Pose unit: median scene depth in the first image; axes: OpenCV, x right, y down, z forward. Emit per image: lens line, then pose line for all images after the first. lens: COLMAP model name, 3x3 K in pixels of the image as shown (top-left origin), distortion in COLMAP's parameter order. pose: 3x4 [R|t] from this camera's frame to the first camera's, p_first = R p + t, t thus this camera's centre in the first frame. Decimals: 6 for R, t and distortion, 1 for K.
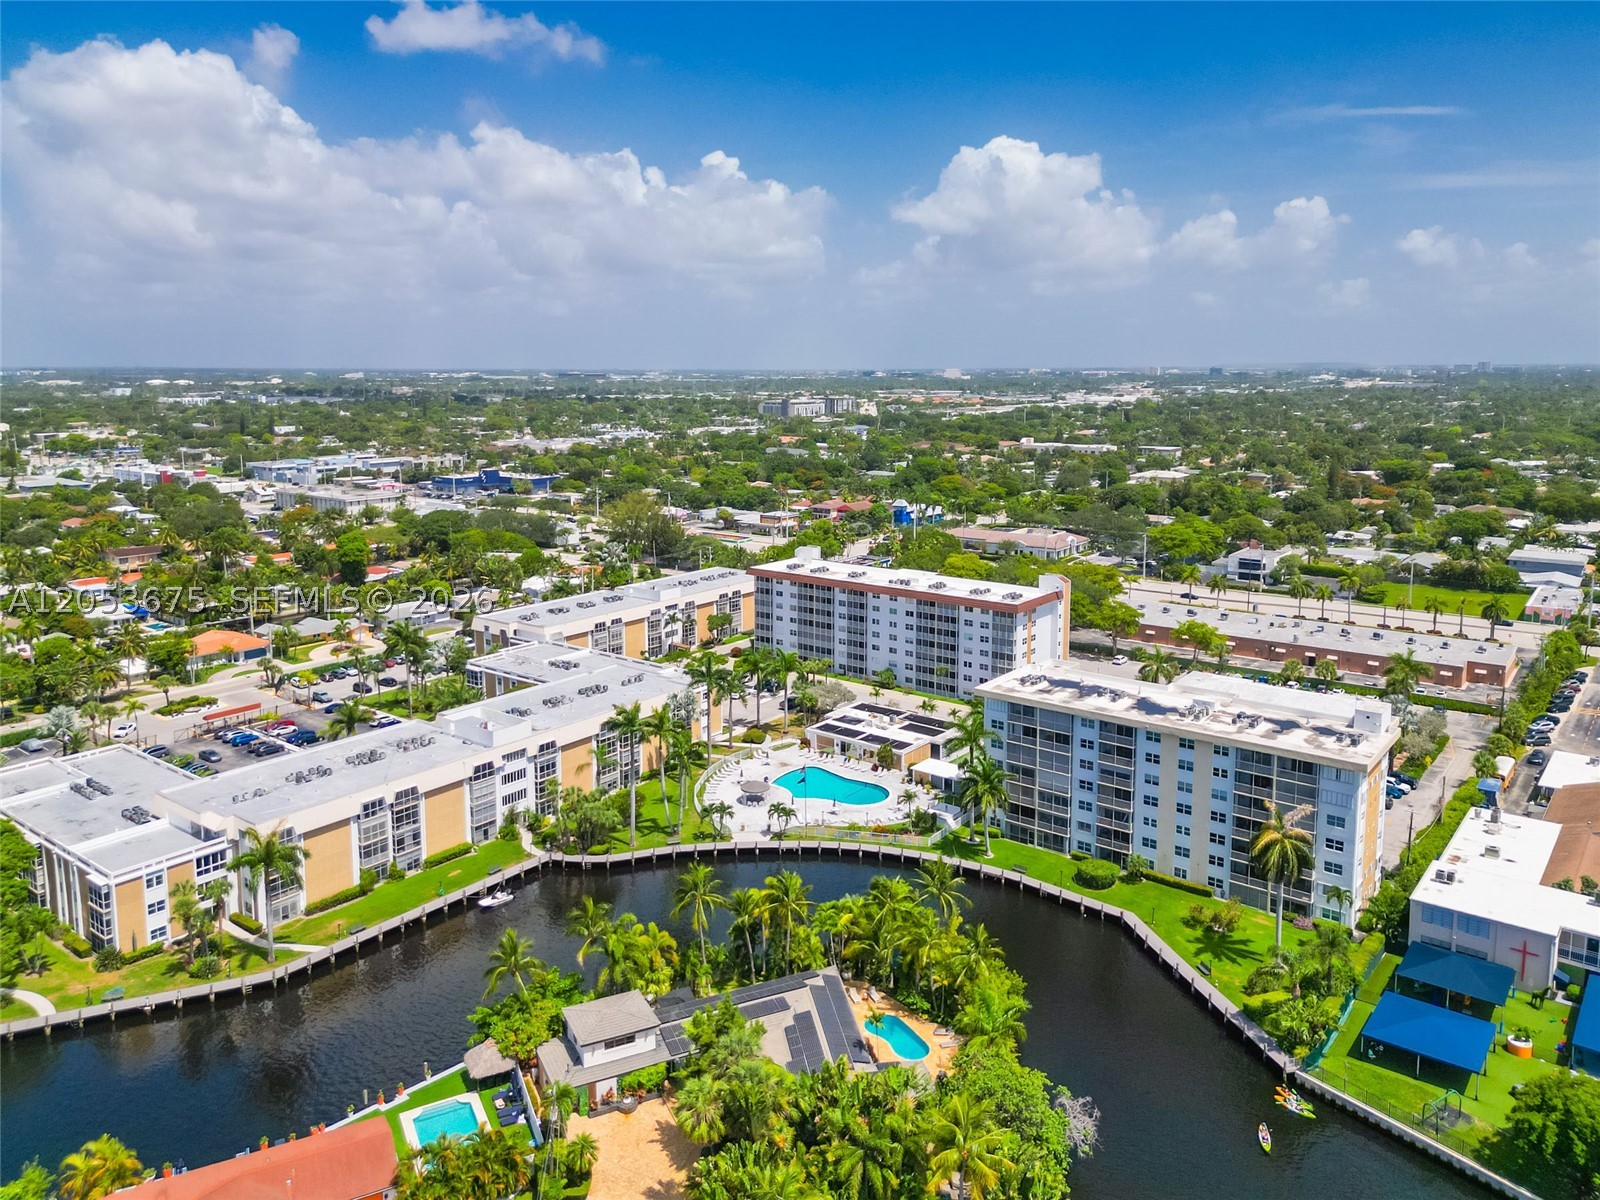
lens RADIAL K [[1131.4, 0, 799.6], [0, 1131.4, 540.8], [0, 0, 1]] dist [0.064758, -0.044442]
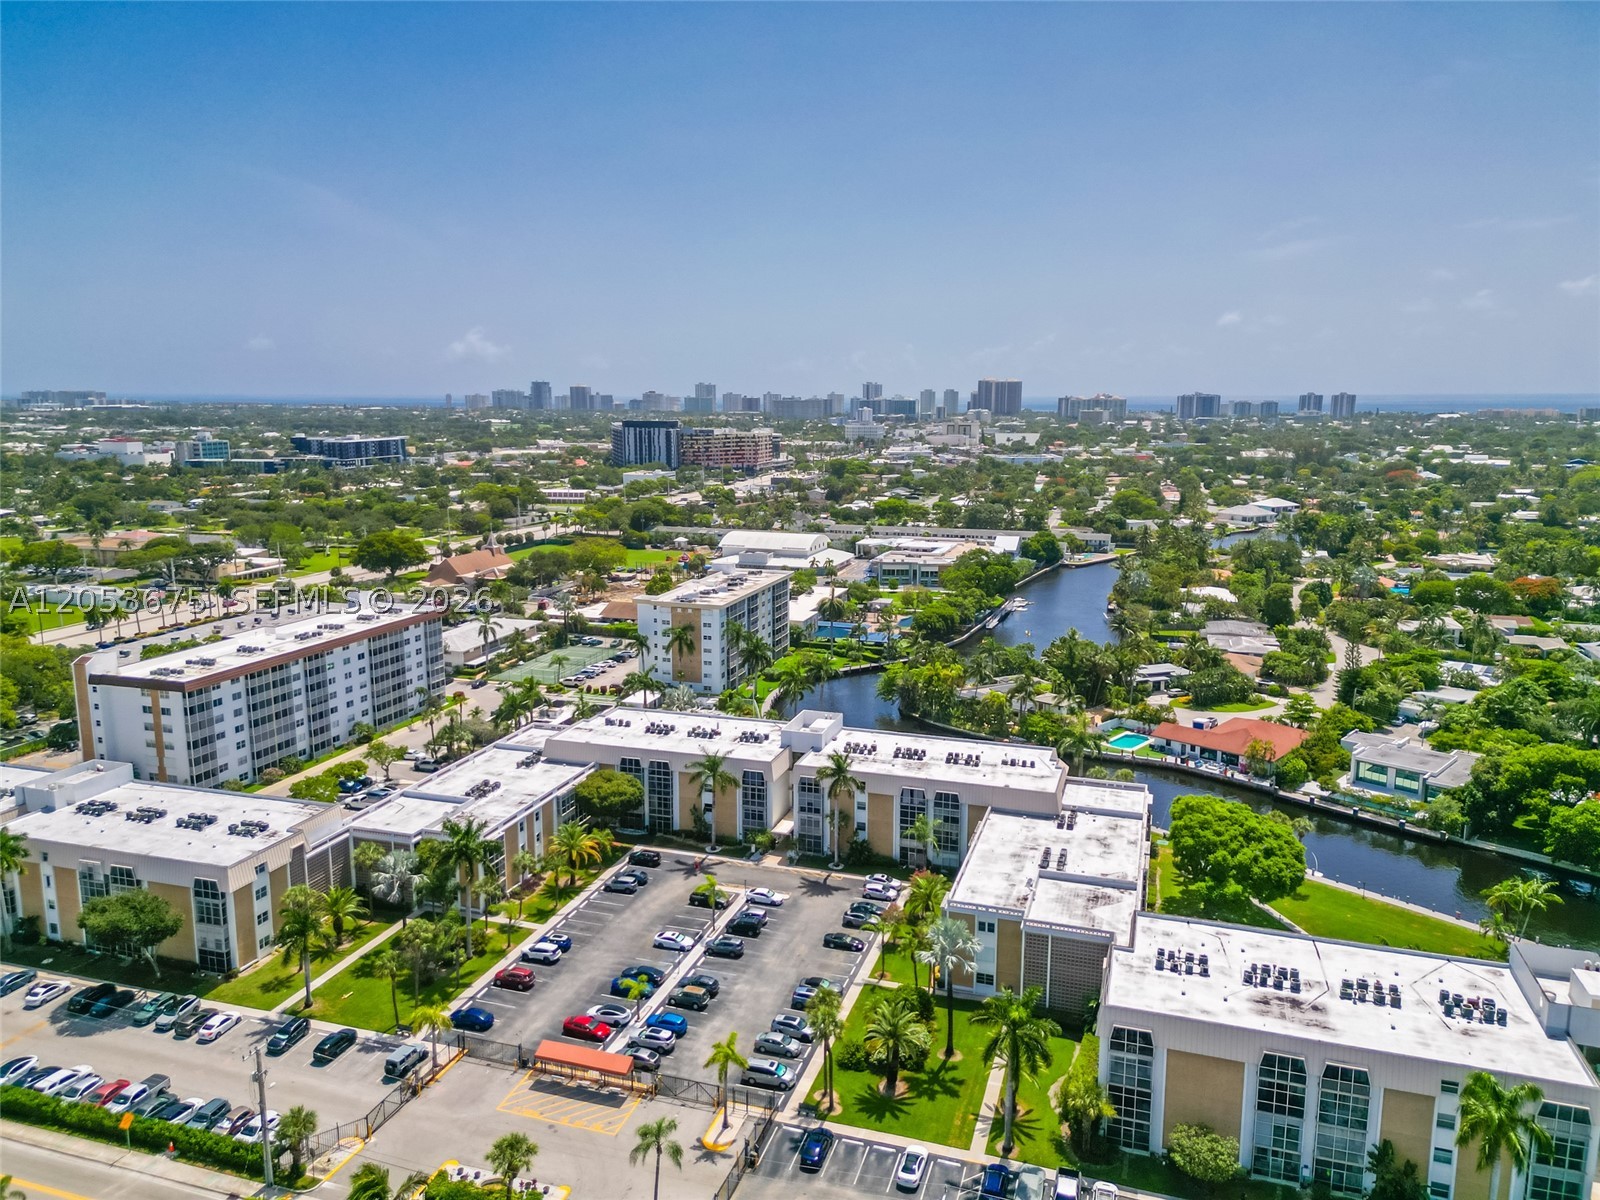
lens RADIAL K [[1133.4, 0, 802.1], [0, 1133.4, 604.3], [0, 0, 1]] dist [0.076829, -0.055042]
pose [[-0.341740, -0.171275, 0.924056, -1.314654], [0.140517, 0.962888, 0.230439, -0.211485], [-0.929230, 0.208596, -0.304990, 1.379439]]
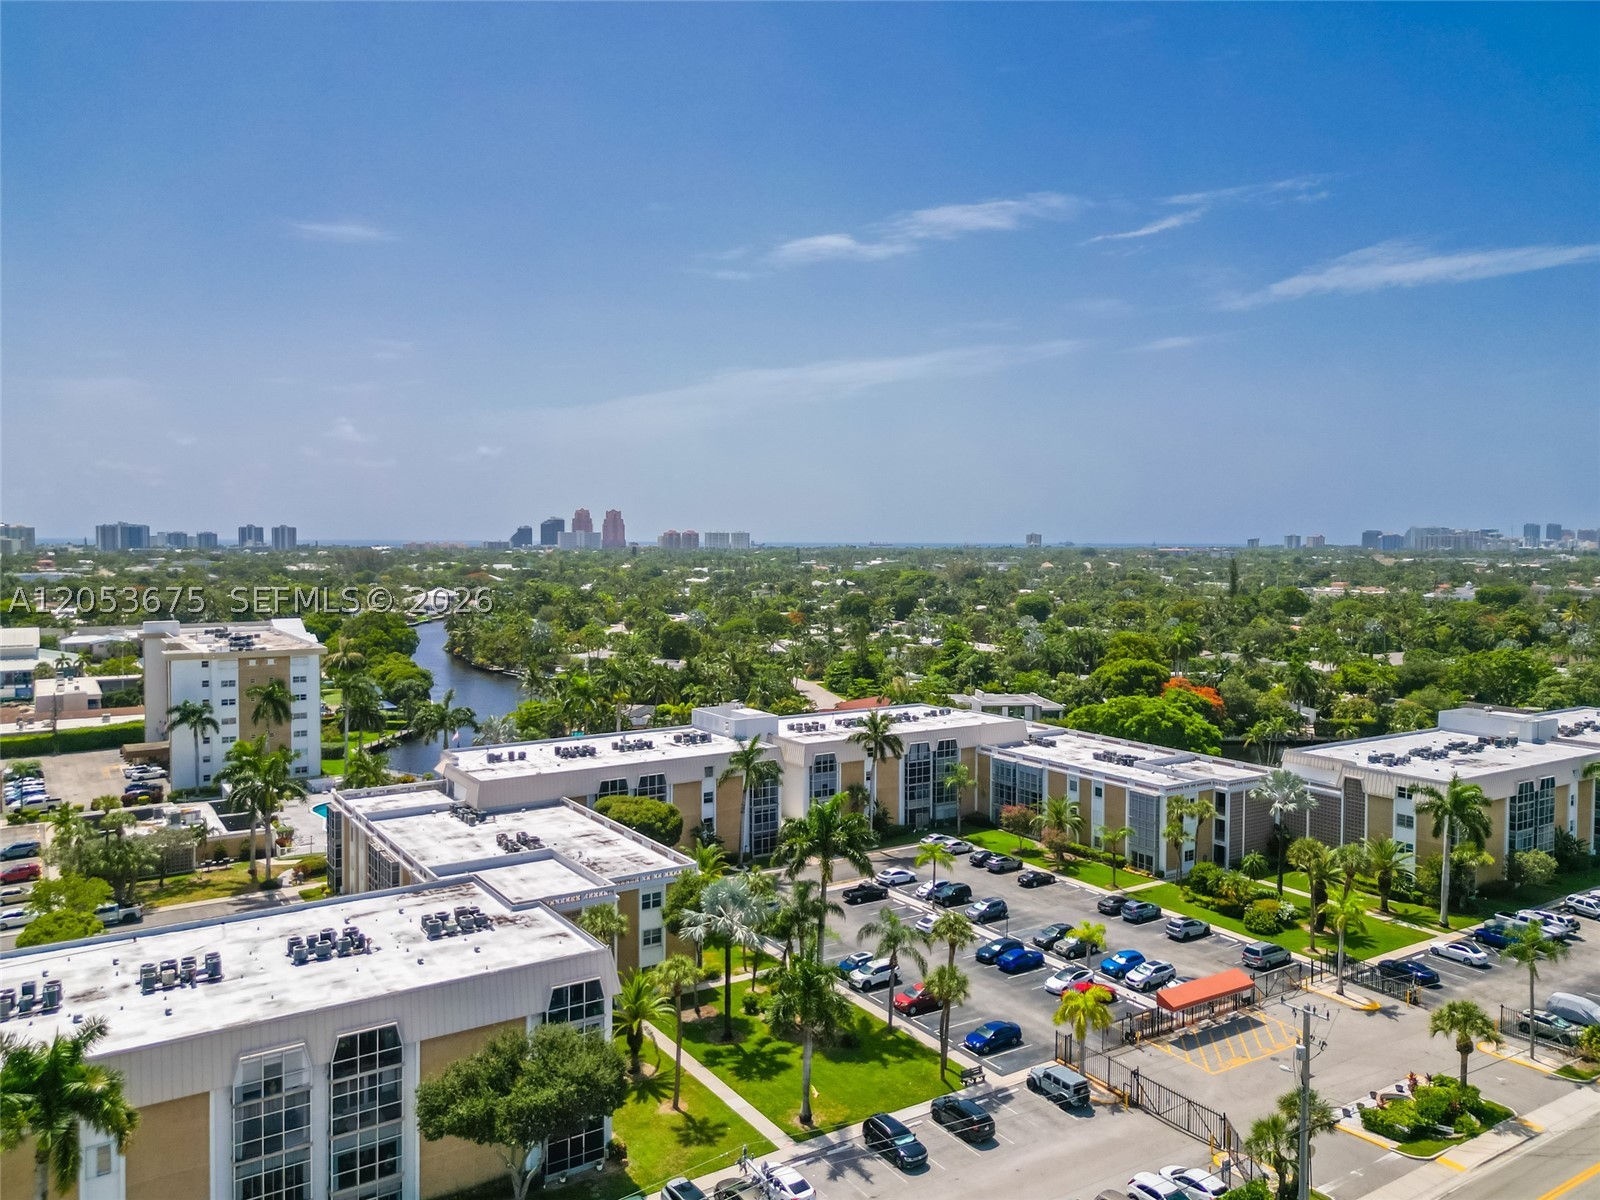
lens RADIAL K [[1157.0, 0, 801.6], [0, 1157.0, 599.1], [0, 0, 1]] dist [0.081202, -0.048247]
pose [[-0.946617, -0.020644, 0.321699, -0.661858], [0.044172, 0.980227, 0.192881, -0.118616], [-0.319320, 0.196795, -0.926988, 1.925659]]
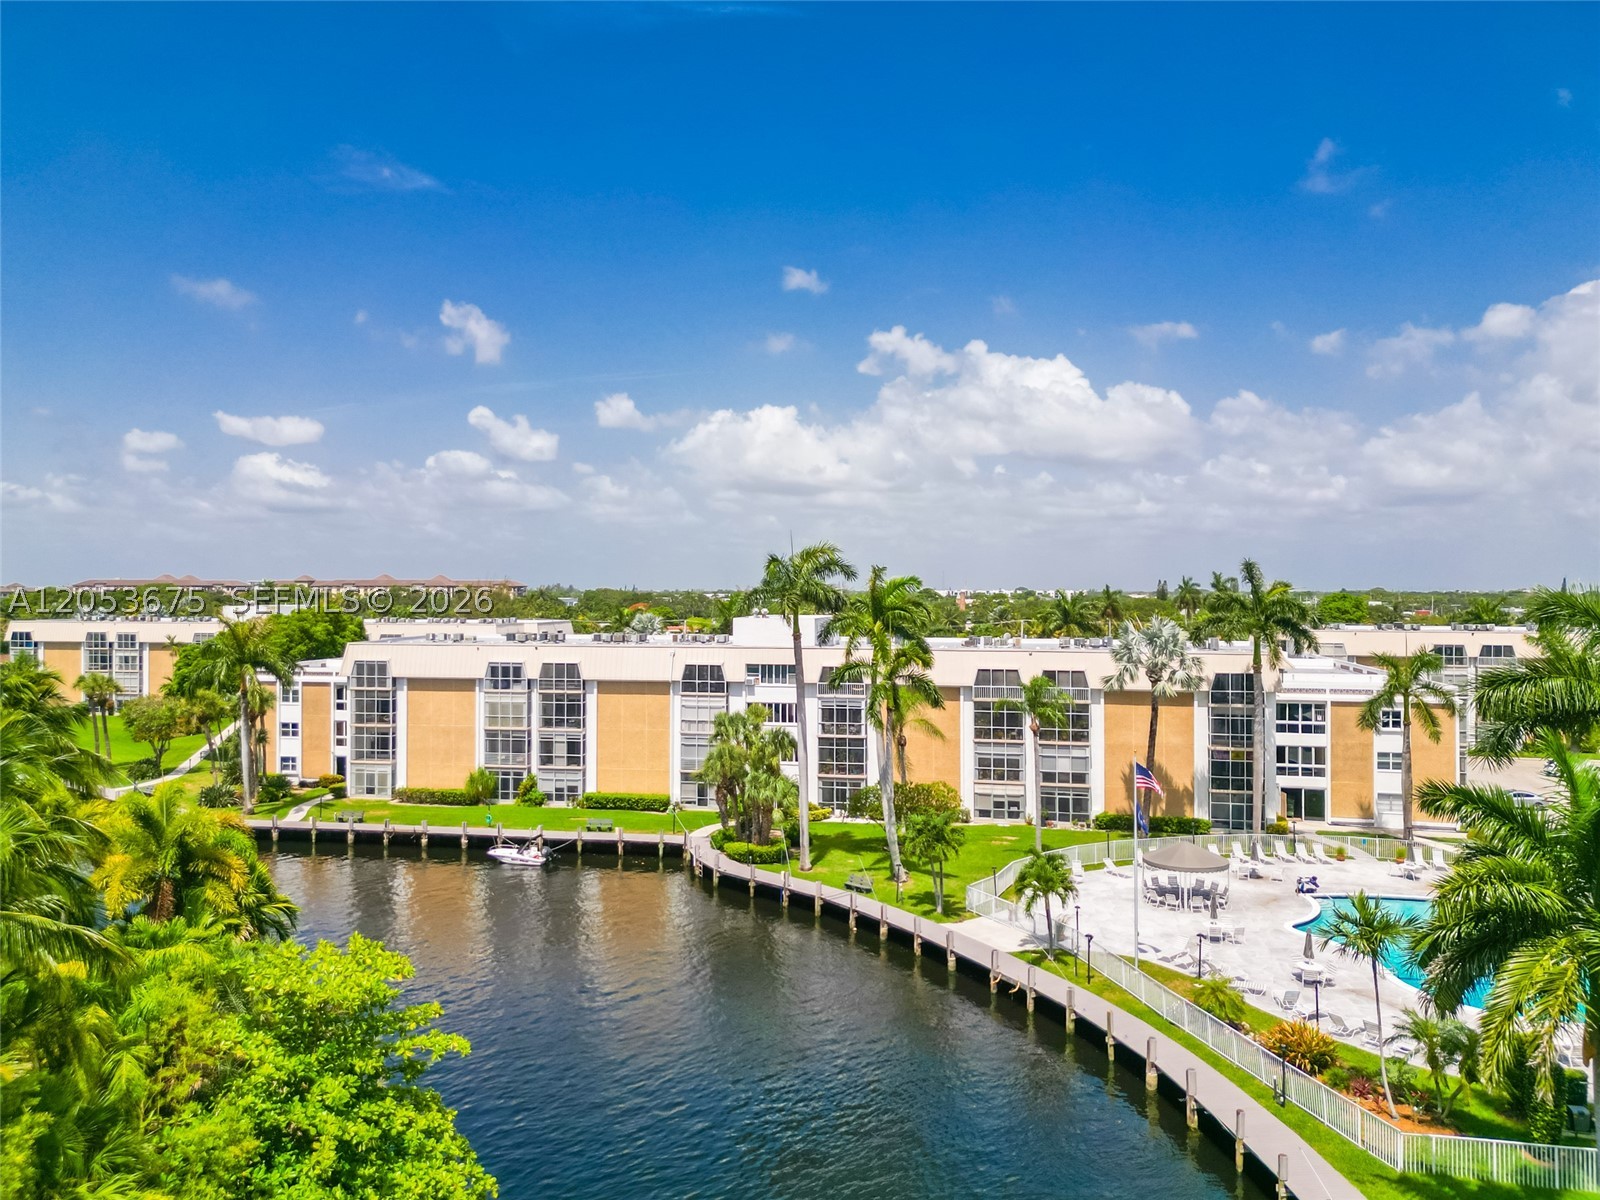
lens RADIAL K [[1145.2, 0, 800.6], [0, 1145.2, 594.9], [0, 0, 1]] dist [0.086929, -0.060940]
pose [[0.440350, 0.001384, -0.897825, 0.262427], [-0.134677, 0.988786, -0.064530, 0.190554], [0.887668, 0.149332, 0.435599, 0.785321]]
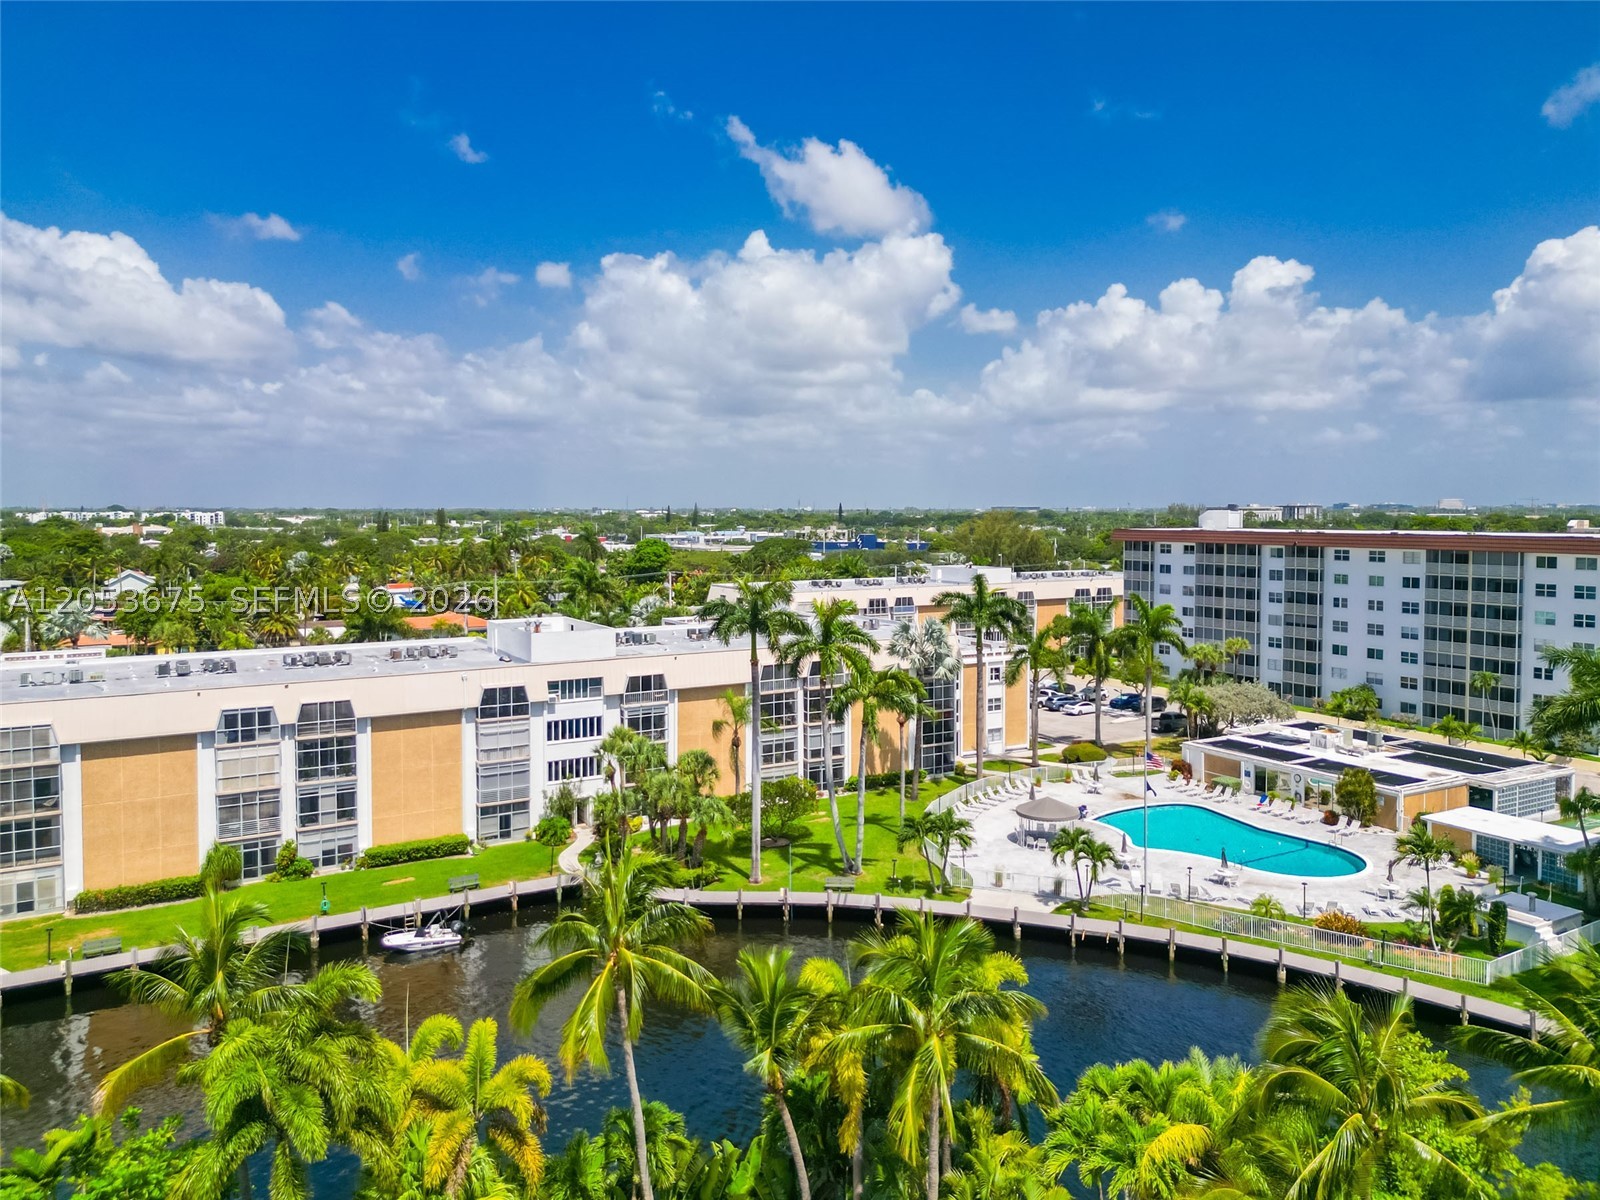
lens RADIAL K [[1138.0, 0, 791.6], [0, 1138.0, 574.9], [0, 0, 1]] dist [0.073103, -0.042472]
pose [[0.927265, 0.020158, -0.373862, 0.043010], [-0.054584, 0.995159, -0.081722, 0.179304], [0.370405, 0.096185, 0.923877, 0.553638]]
